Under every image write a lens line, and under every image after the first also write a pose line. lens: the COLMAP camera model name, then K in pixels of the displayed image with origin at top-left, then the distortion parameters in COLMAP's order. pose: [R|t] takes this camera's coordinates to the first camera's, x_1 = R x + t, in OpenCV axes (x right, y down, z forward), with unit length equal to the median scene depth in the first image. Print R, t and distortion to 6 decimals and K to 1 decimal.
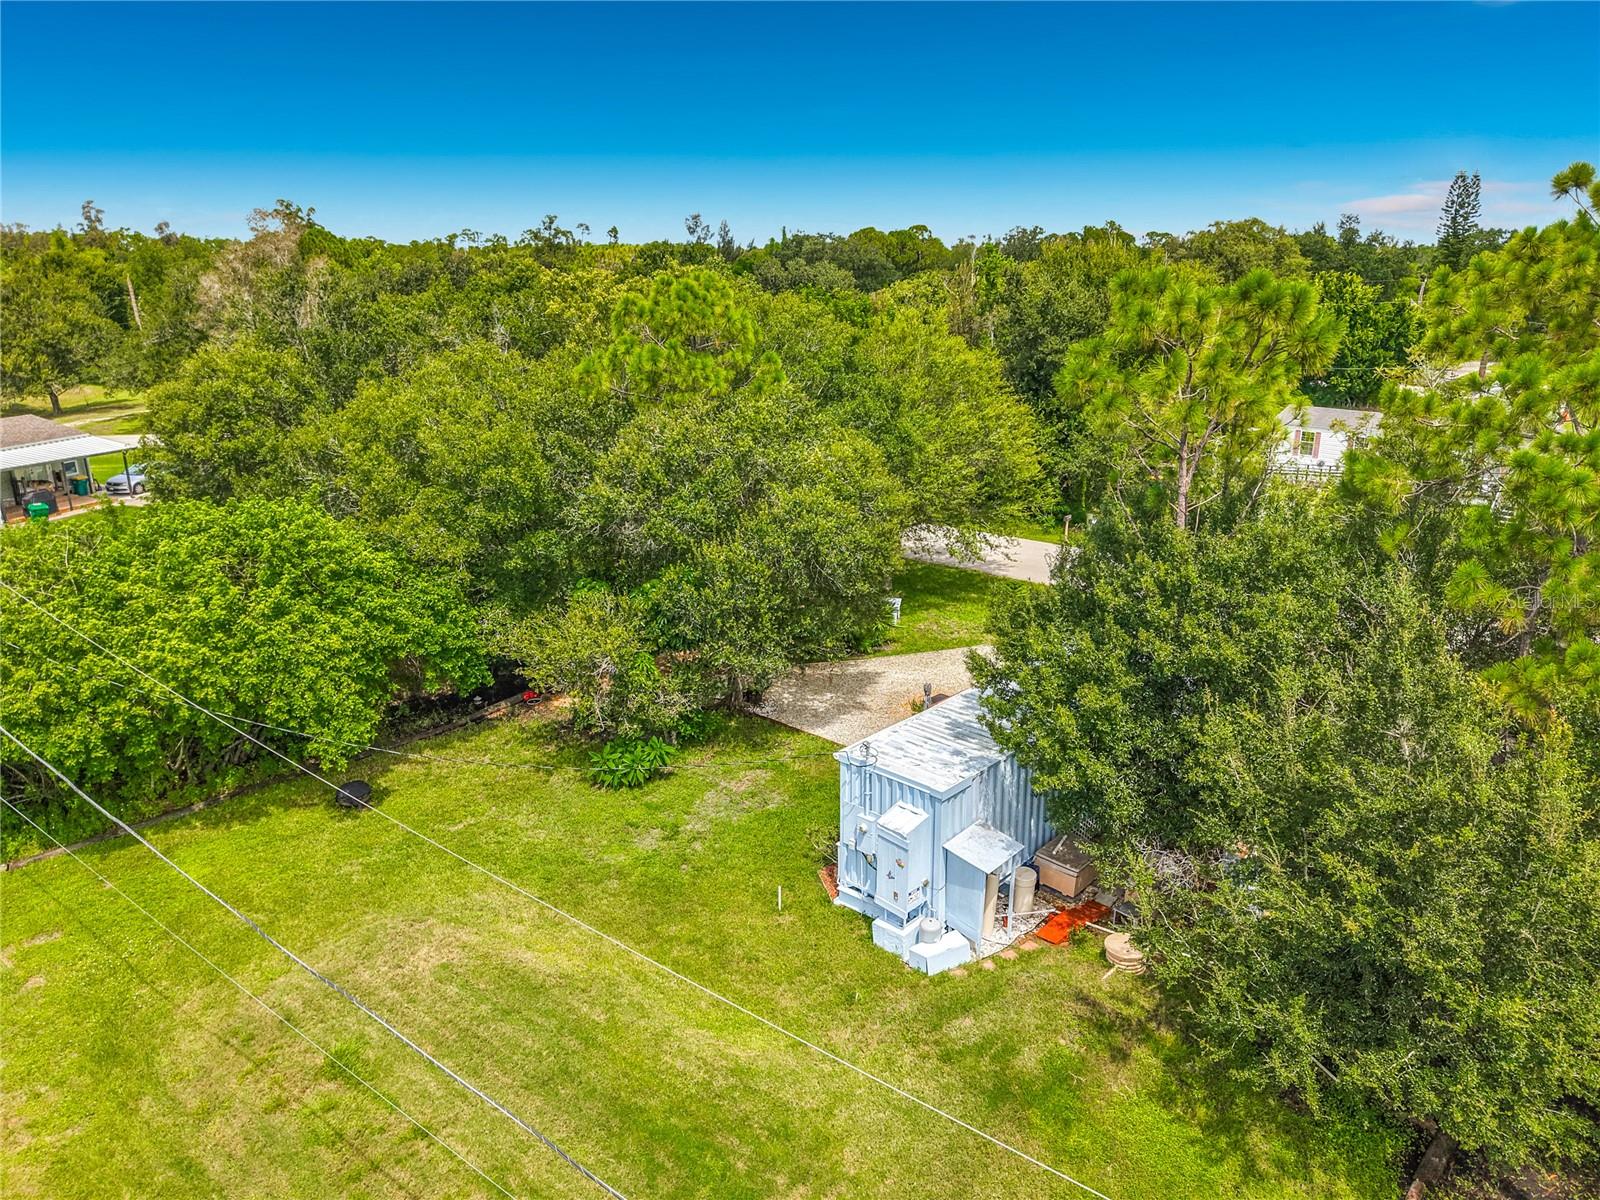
lens RADIAL K [[1109.2, 0, 800.0], [0, 1109.2, 600.0], [0, 0, 1]] dist [0.007328, -0.003288]
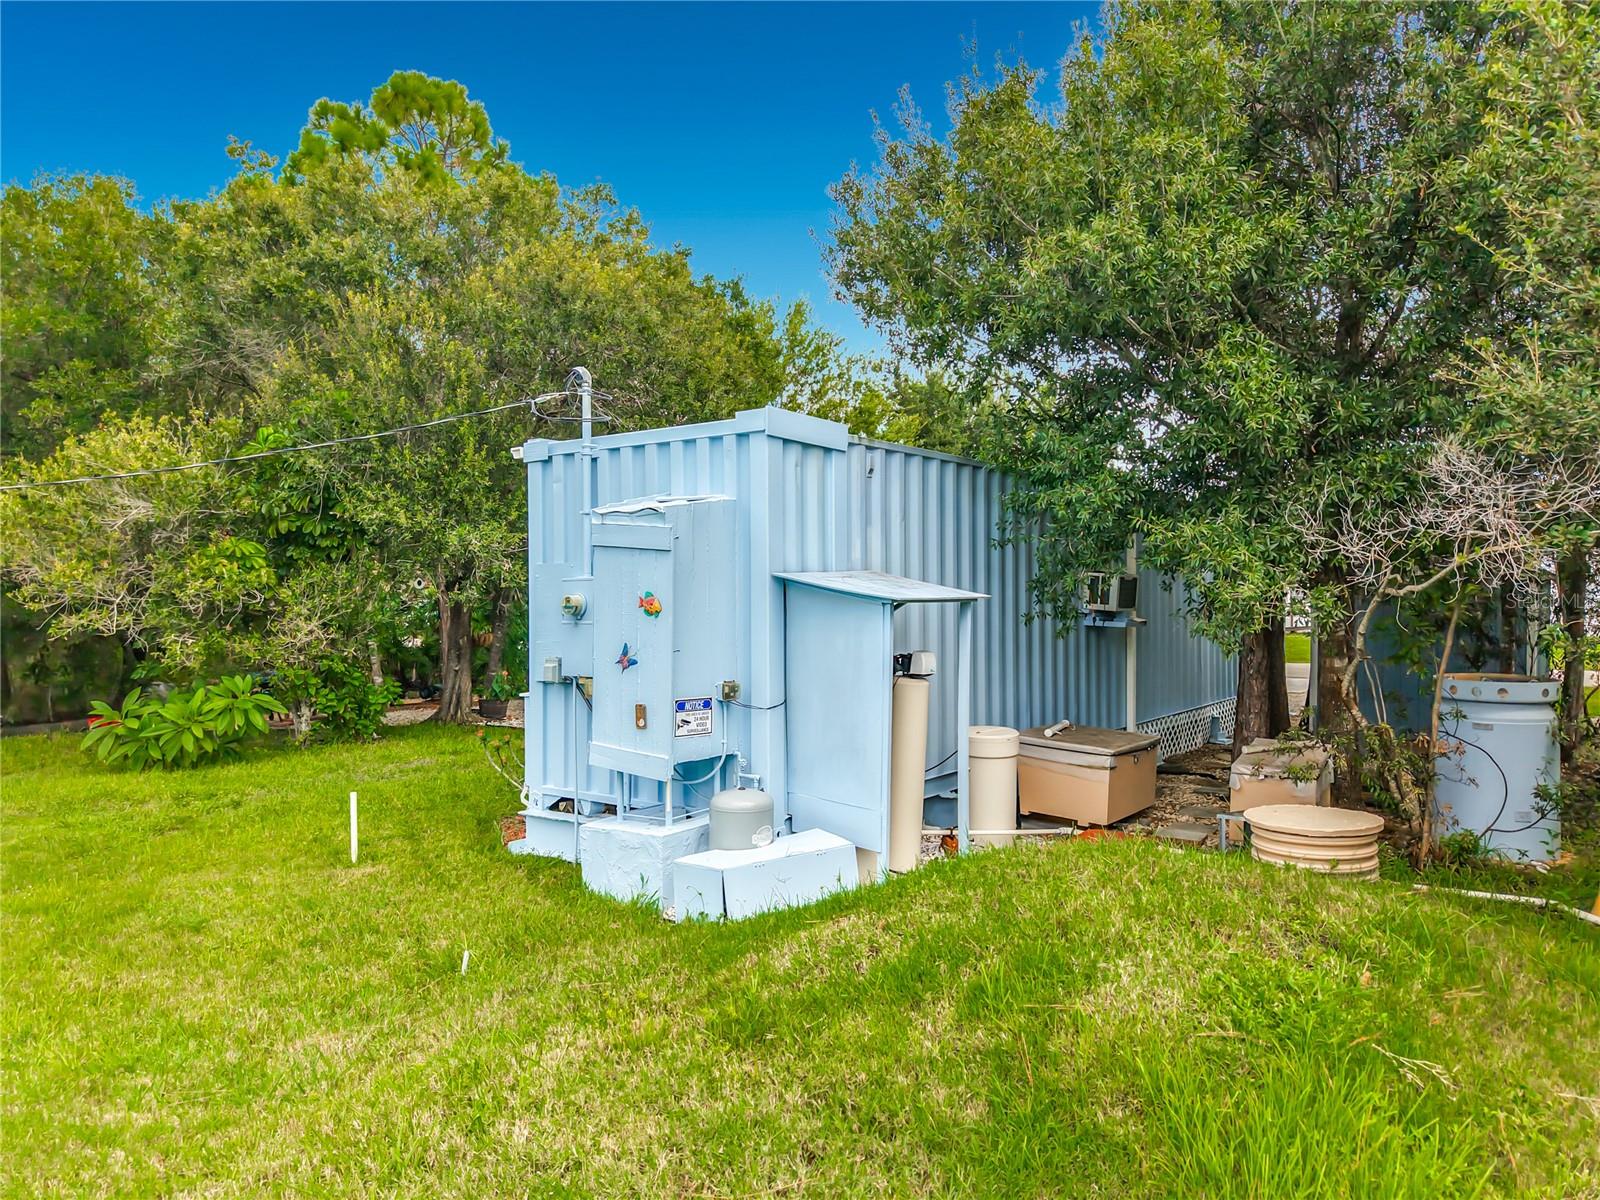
lens RADIAL K [[1109.2, 0, 800.0], [0, 1109.2, 600.0], [0, 0, 1]] dist [0.007328, -0.003288]
pose [[0.995198, 0.006029, 0.097699, 0.102719], [0.021361, 0.960668, -0.276878, 0.332275], [-0.095525, 0.277636, 0.955925, 0.661153]]
